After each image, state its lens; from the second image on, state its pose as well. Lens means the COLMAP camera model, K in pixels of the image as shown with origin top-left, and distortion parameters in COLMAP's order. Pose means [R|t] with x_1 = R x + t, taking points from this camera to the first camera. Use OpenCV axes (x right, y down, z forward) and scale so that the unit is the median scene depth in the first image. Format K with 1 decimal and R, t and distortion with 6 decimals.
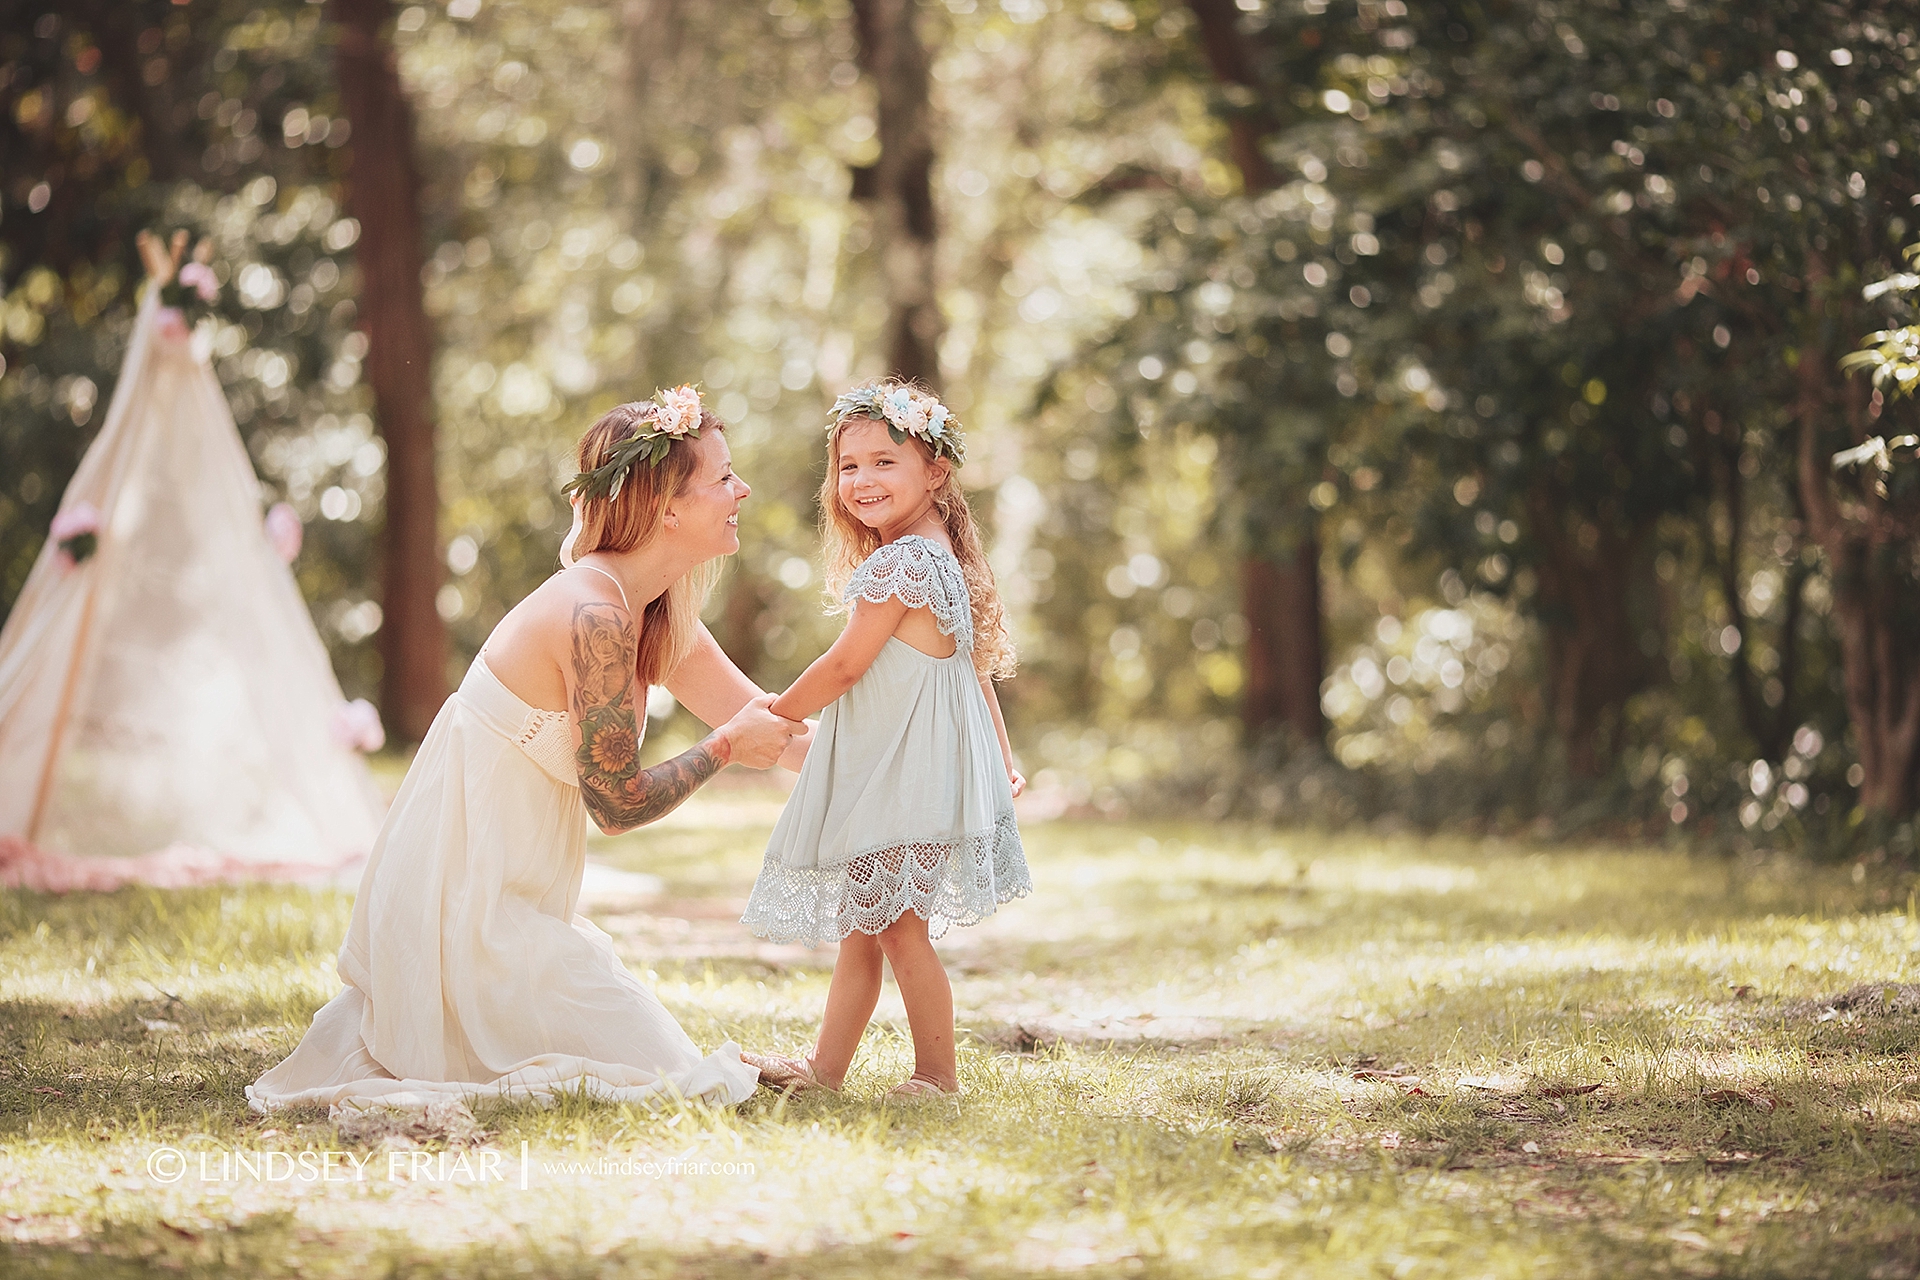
lens RADIAL K [[7263.4, 0, 960.0], [0, 7263.4, 640.0], [0, 0, 1]] dist [0.246573, -1.617086]
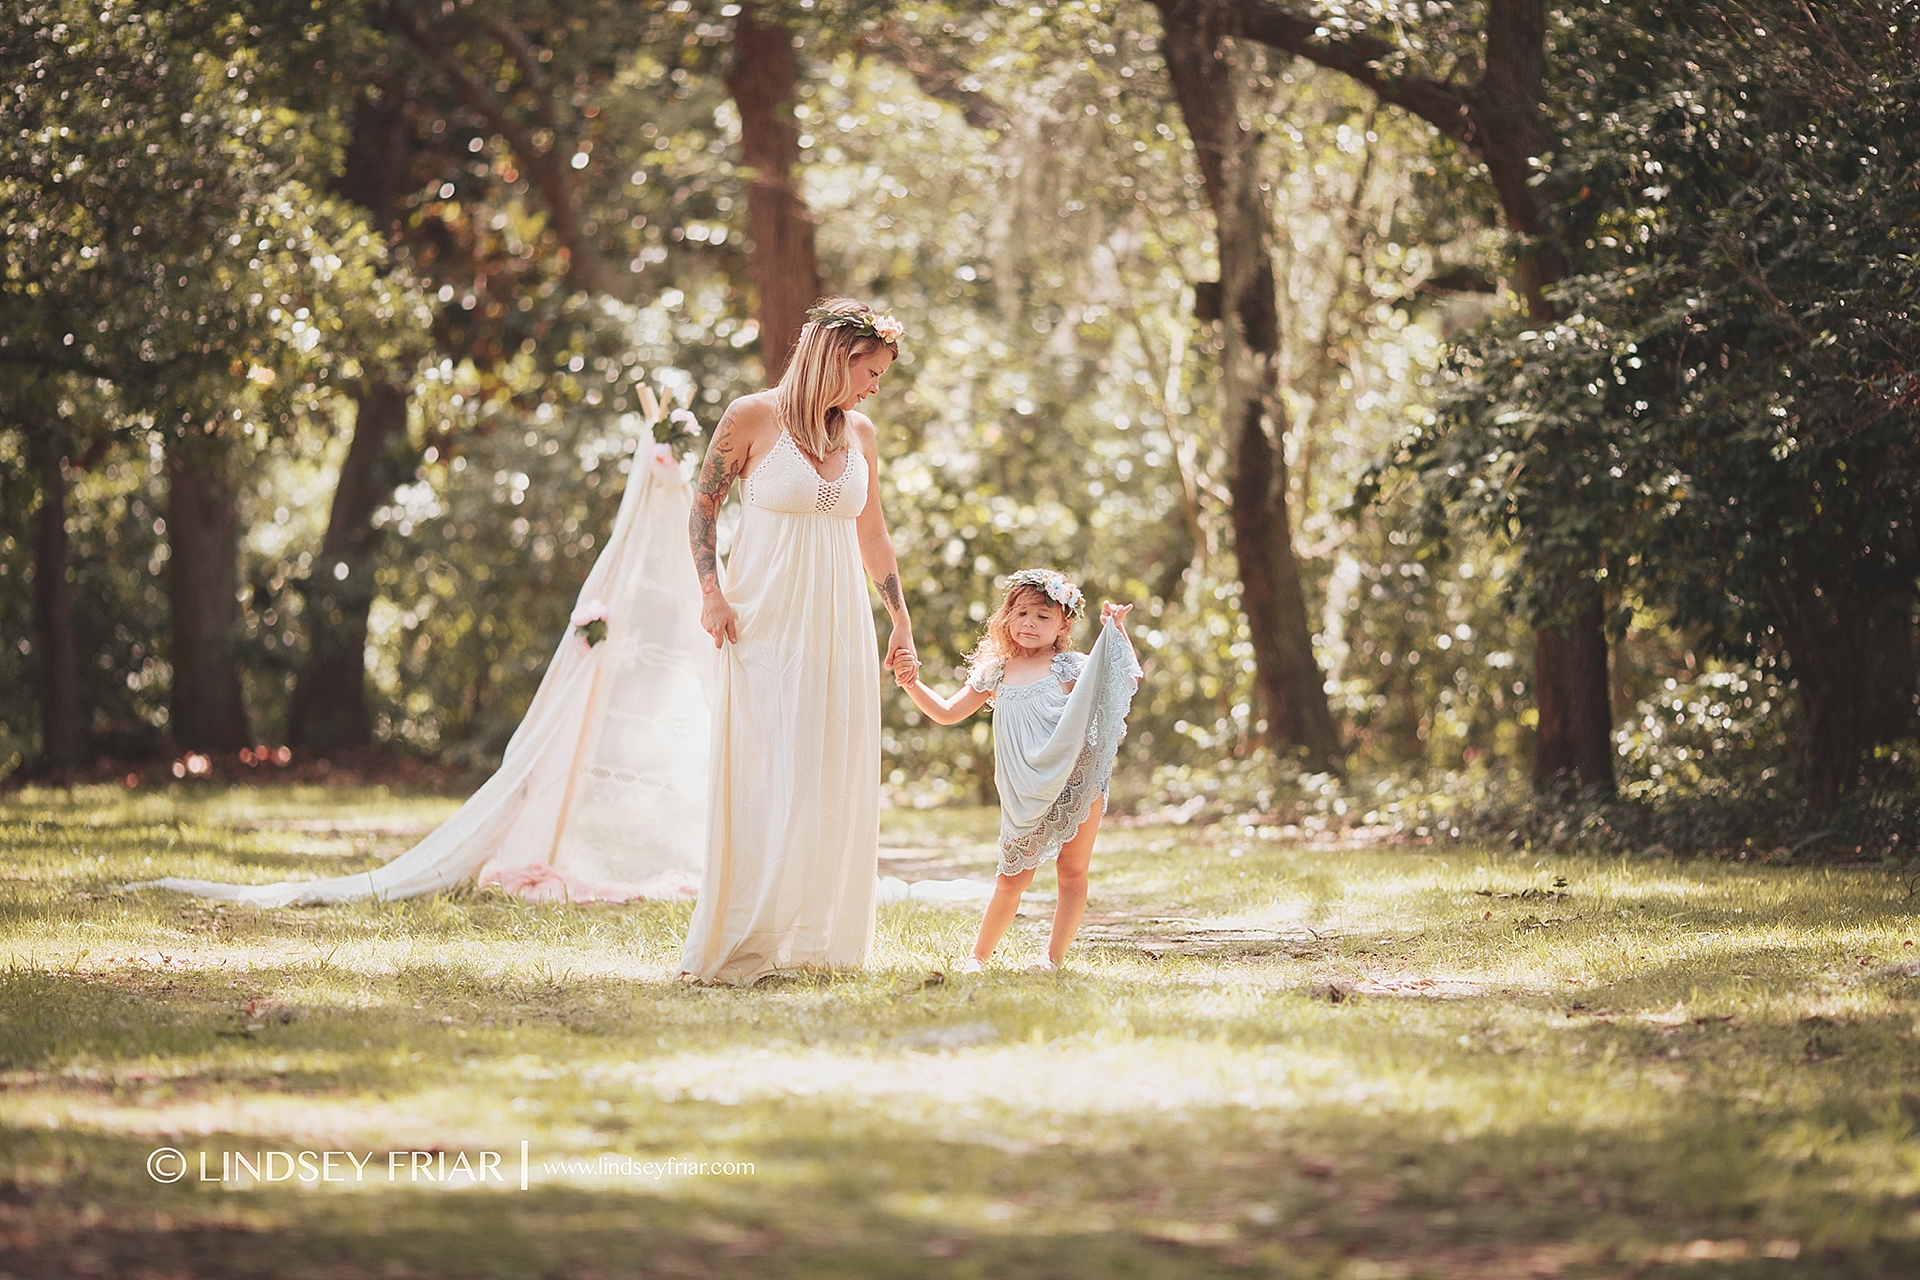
lens RADIAL K [[7263.4, 0, 960.0], [0, 7263.4, 640.0], [0, 0, 1]] dist [0.246573, -1.617086]
pose [[0.998806, -0.008505, -0.048096, 0.002567], [0.008201, 0.999945, -0.006495, -0.002315], [0.048149, 0.006093, 0.998822, -0.208833]]
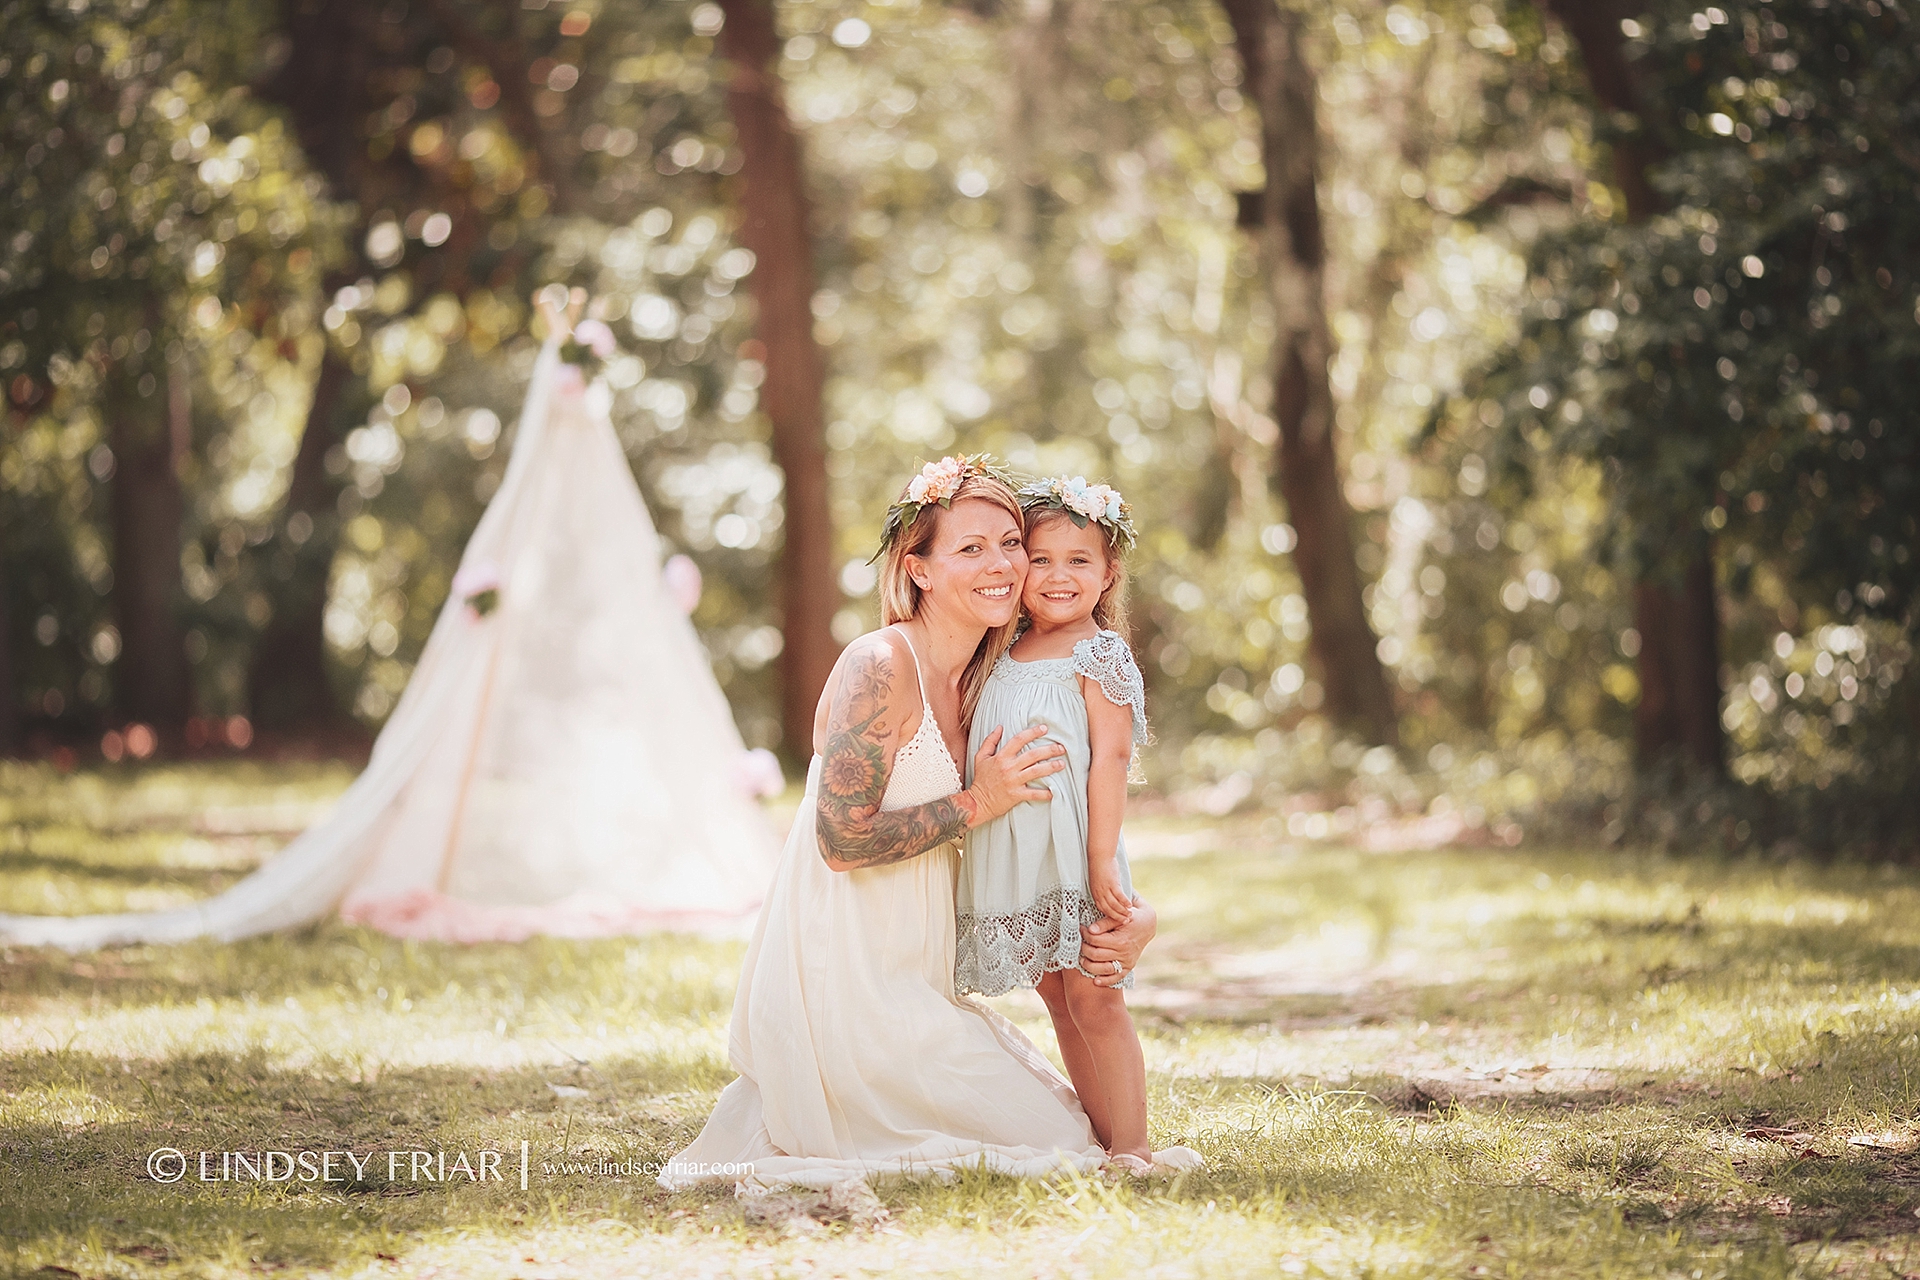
lens RADIAL K [[7263.4, 0, 960.0], [0, 7263.4, 640.0], [0, 0, 1]] dist [0.246573, -1.617086]
pose [[0.998360, -0.016986, -0.054668, 0.000852], [0.017006, 0.999855, -0.000100, -0.005191], [0.054662, -0.000829, 0.998505, -0.007489]]
